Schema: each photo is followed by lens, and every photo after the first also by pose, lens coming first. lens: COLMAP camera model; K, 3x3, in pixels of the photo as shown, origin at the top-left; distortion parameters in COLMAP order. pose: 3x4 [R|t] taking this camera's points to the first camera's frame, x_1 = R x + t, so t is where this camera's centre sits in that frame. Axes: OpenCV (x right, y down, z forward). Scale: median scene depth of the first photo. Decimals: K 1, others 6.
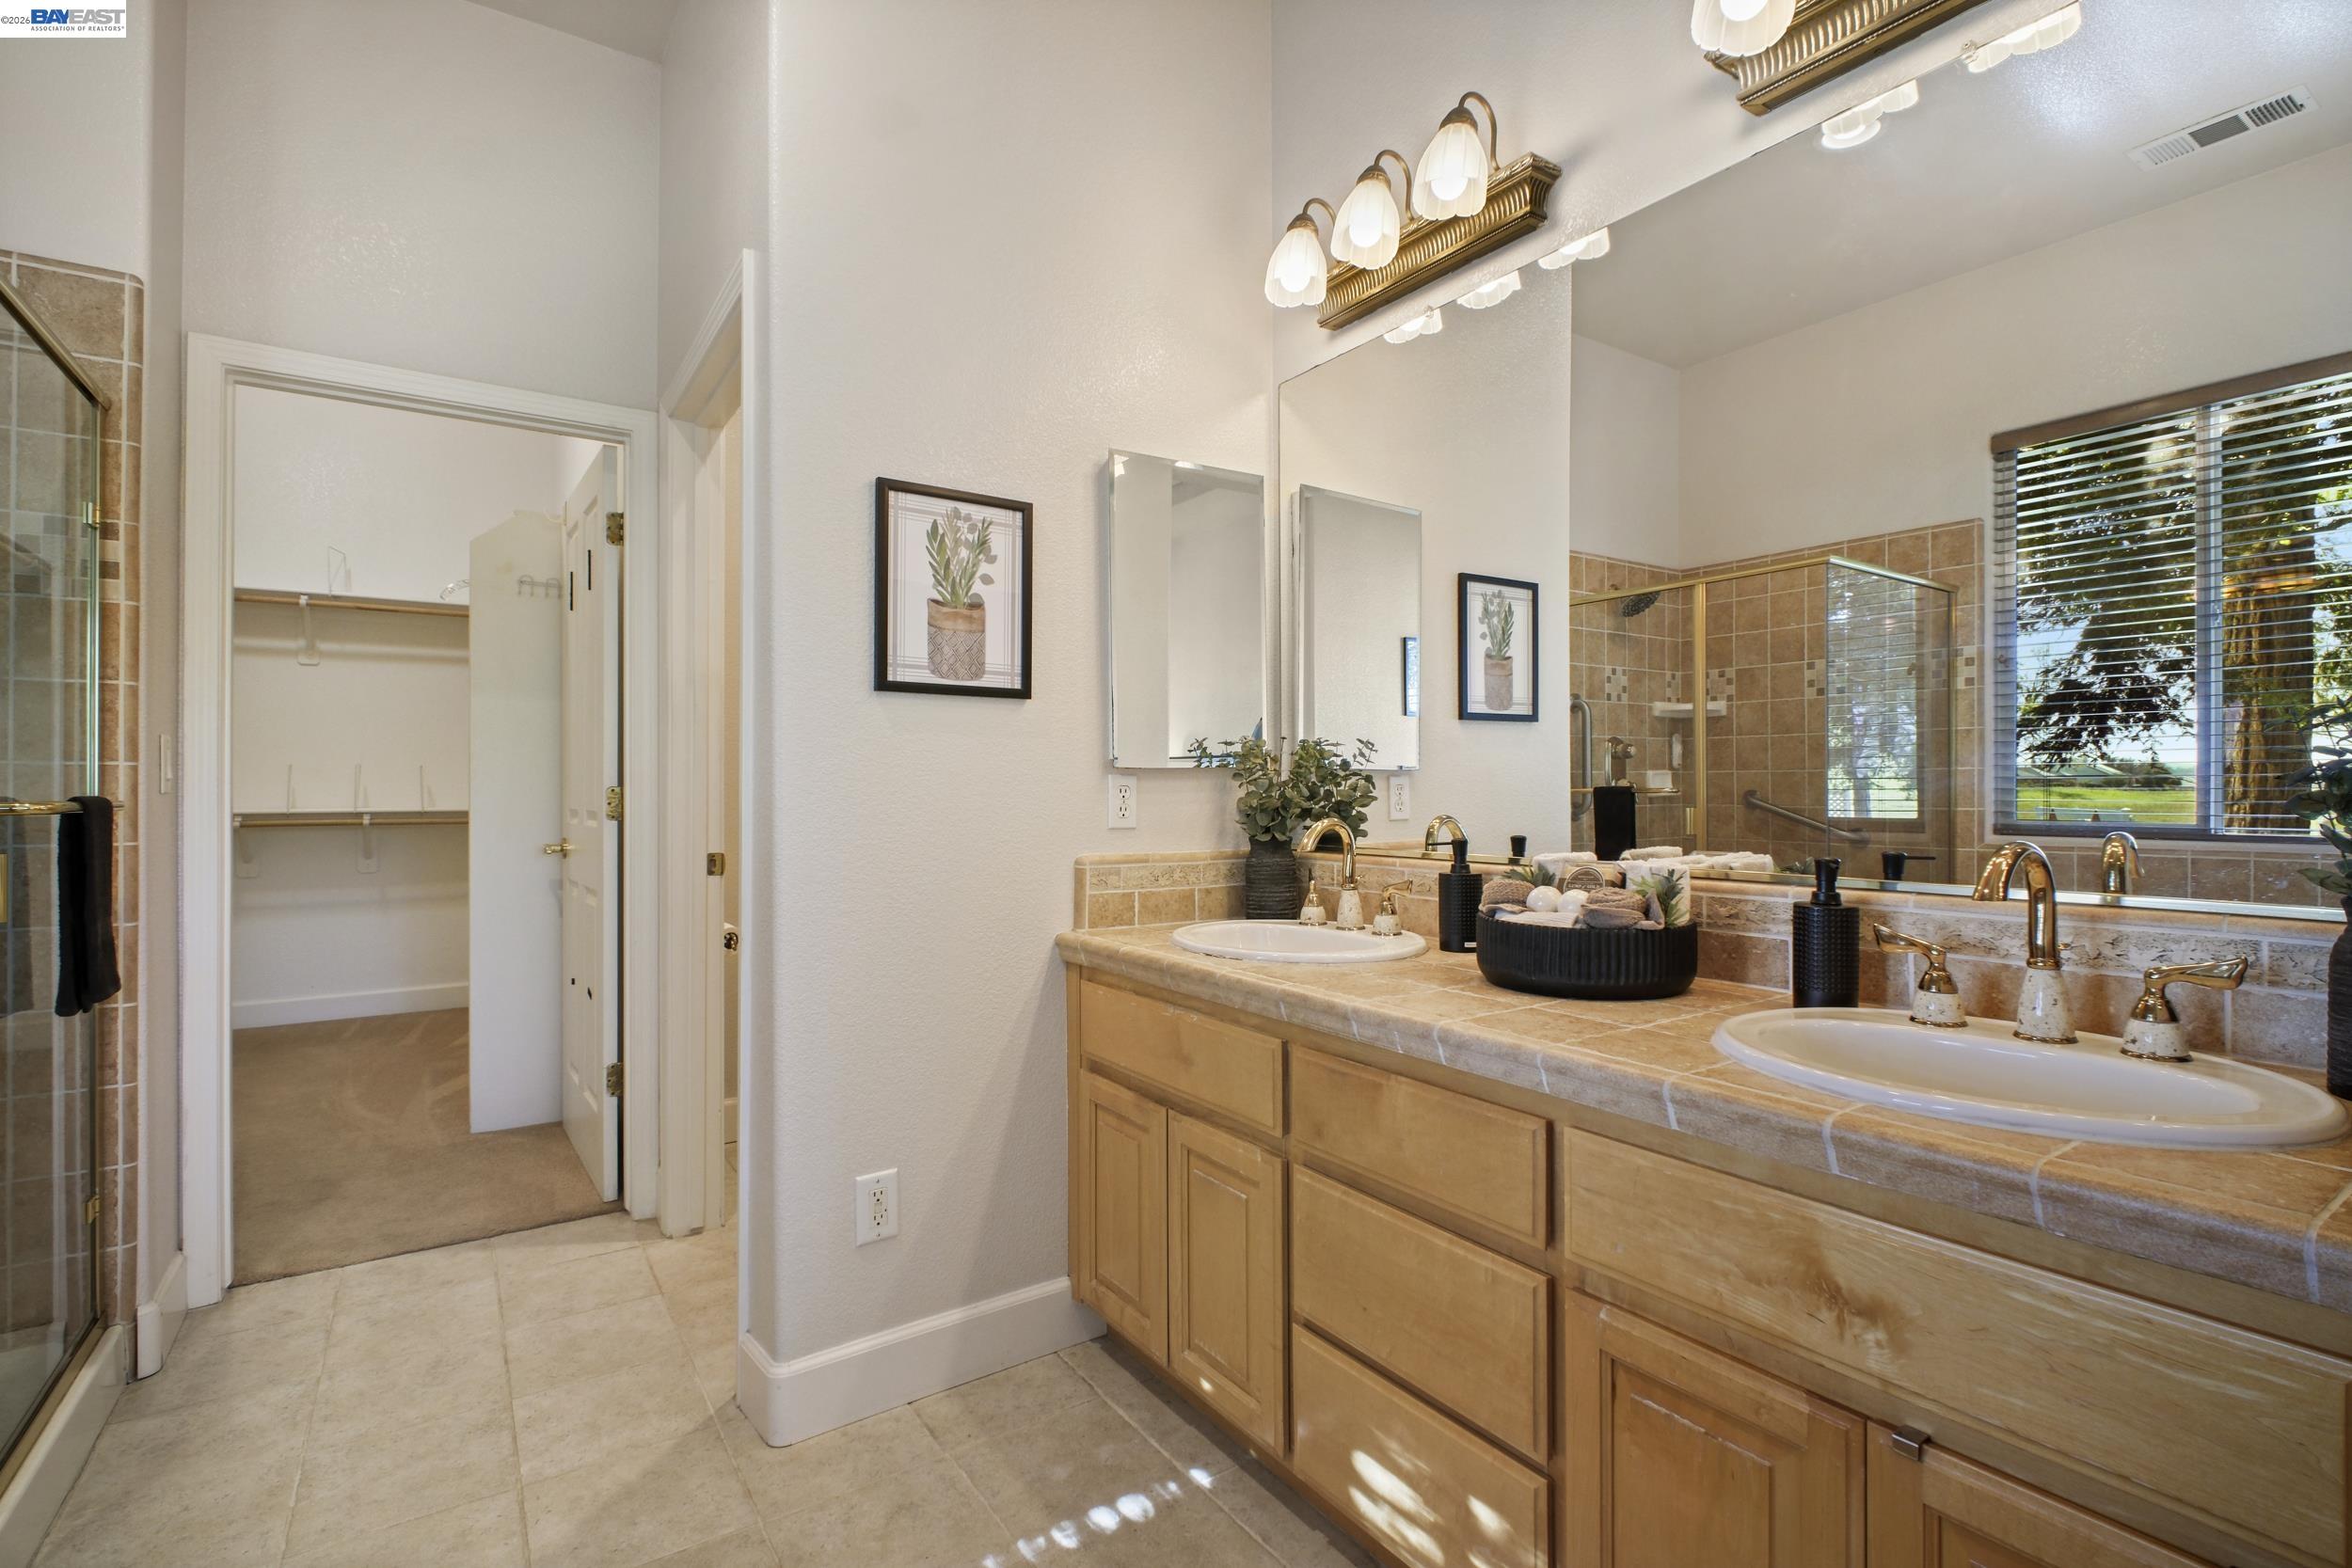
lens RADIAL K [[1073.6, 0, 1190.4], [0, 1073.6, 783.6], [0, 0, 1]] dist [-0.002251, -0.004892]
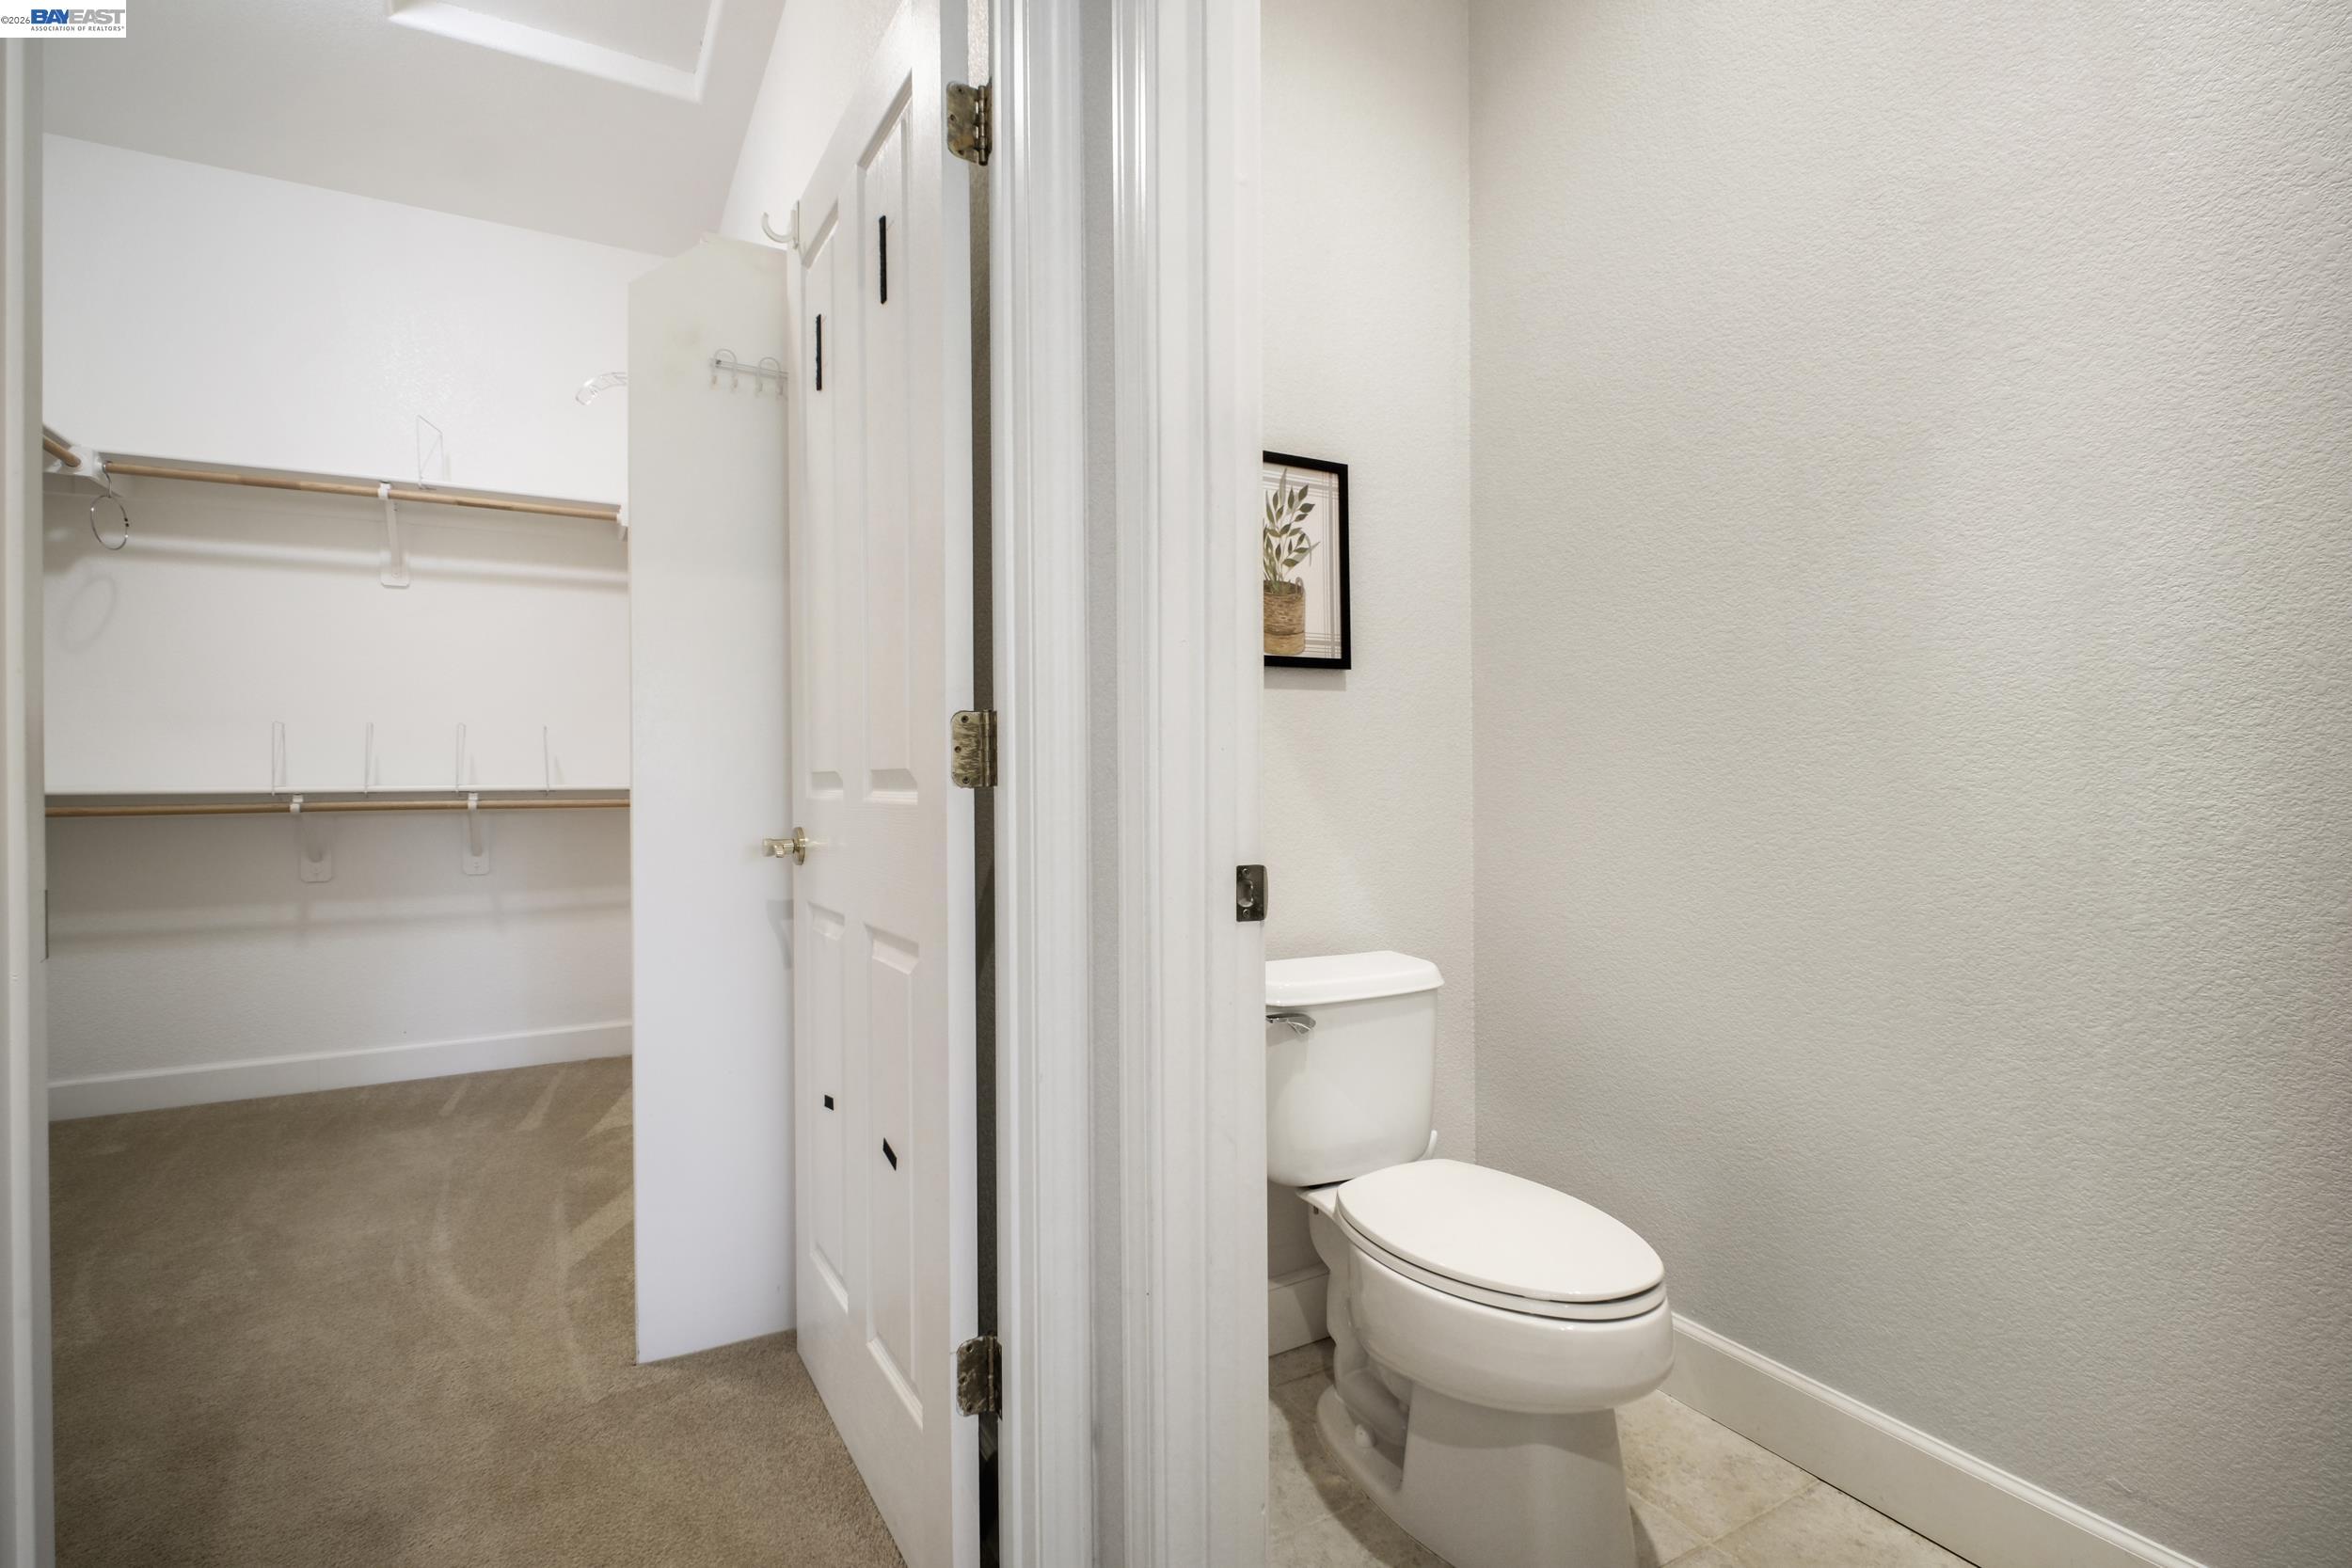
lens RADIAL K [[1073.6, 0, 1196.0], [0, 1073.6, 769.7], [0, 0, 1]] dist [-0.002251, -0.004892]
pose [[0.997039, -0.007808, -0.076498, -0.518032], [0.007985, 0.999966, 0.002012, 0.033643], [0.076480, -0.002617, 0.997068, 0.718258]]
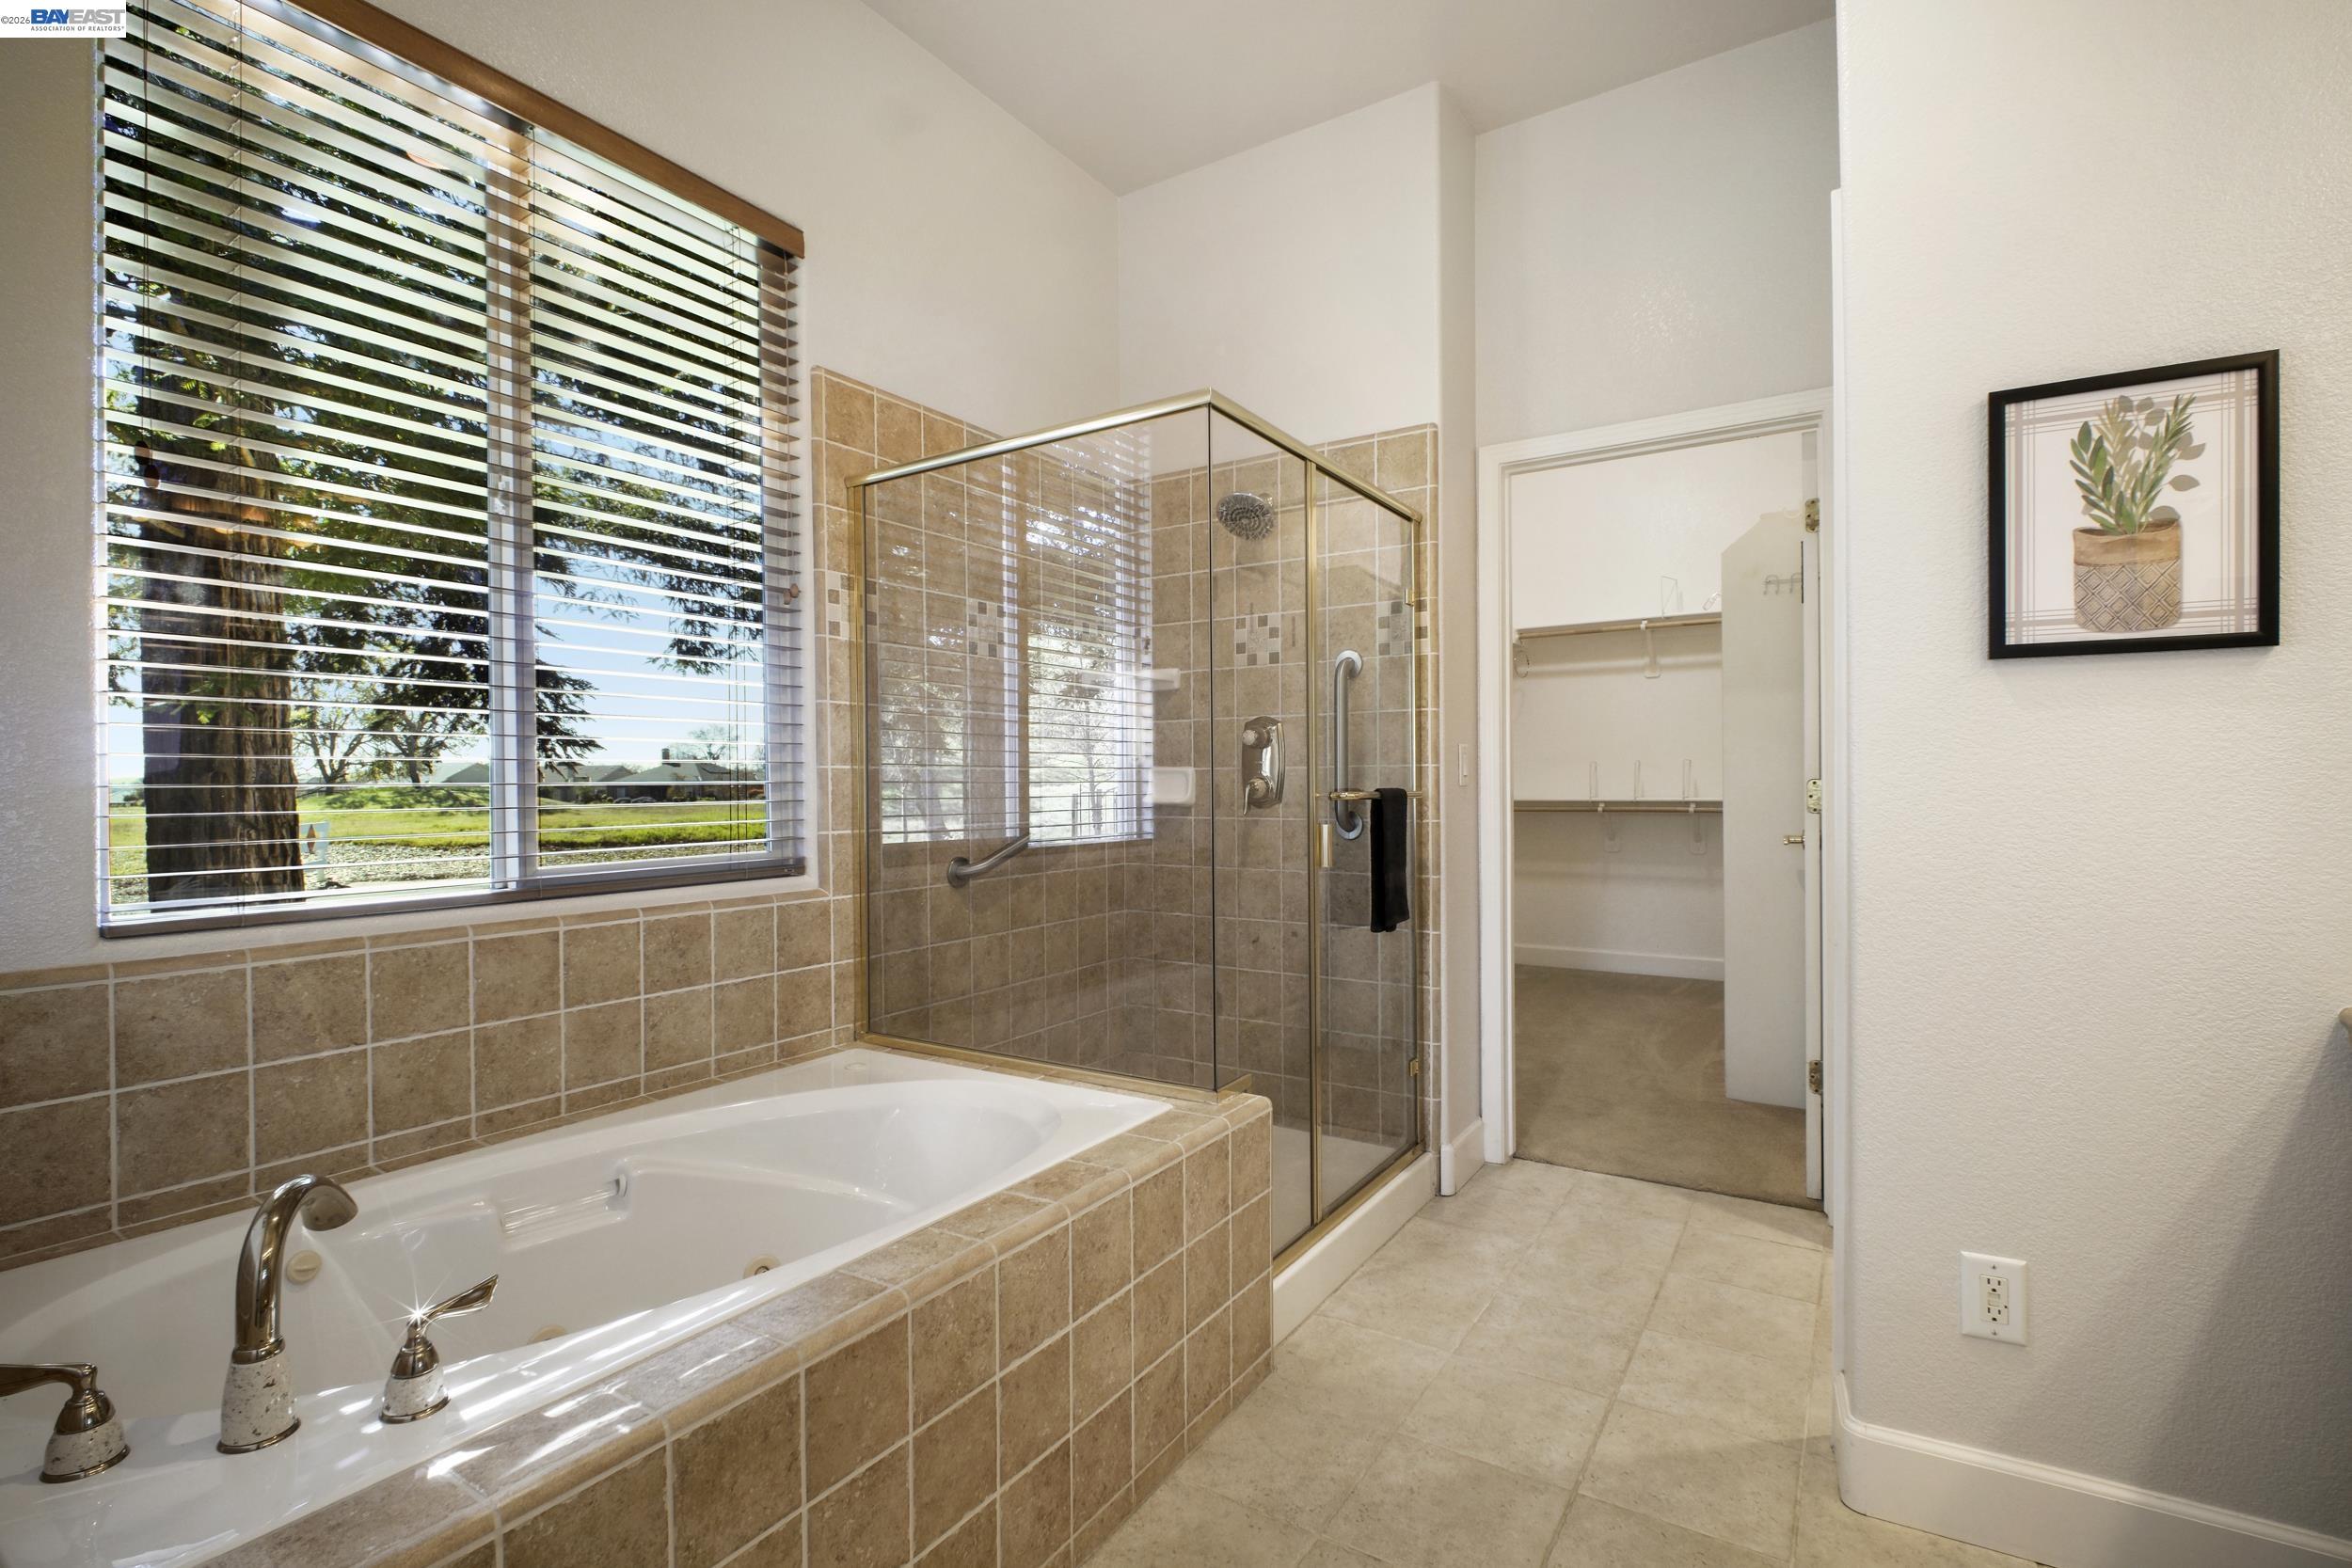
lens RADIAL K [[1073.6, 0, 1184.2], [0, 1073.6, 787.0], [0, 0, 1]] dist [-0.002251, -0.004892]
pose [[0.388411, 0.002133, -0.921484, 0.179003], [0.008308, 0.999949, 0.005817, -0.000134], [0.921449, -0.009915, 0.388373, 0.108869]]
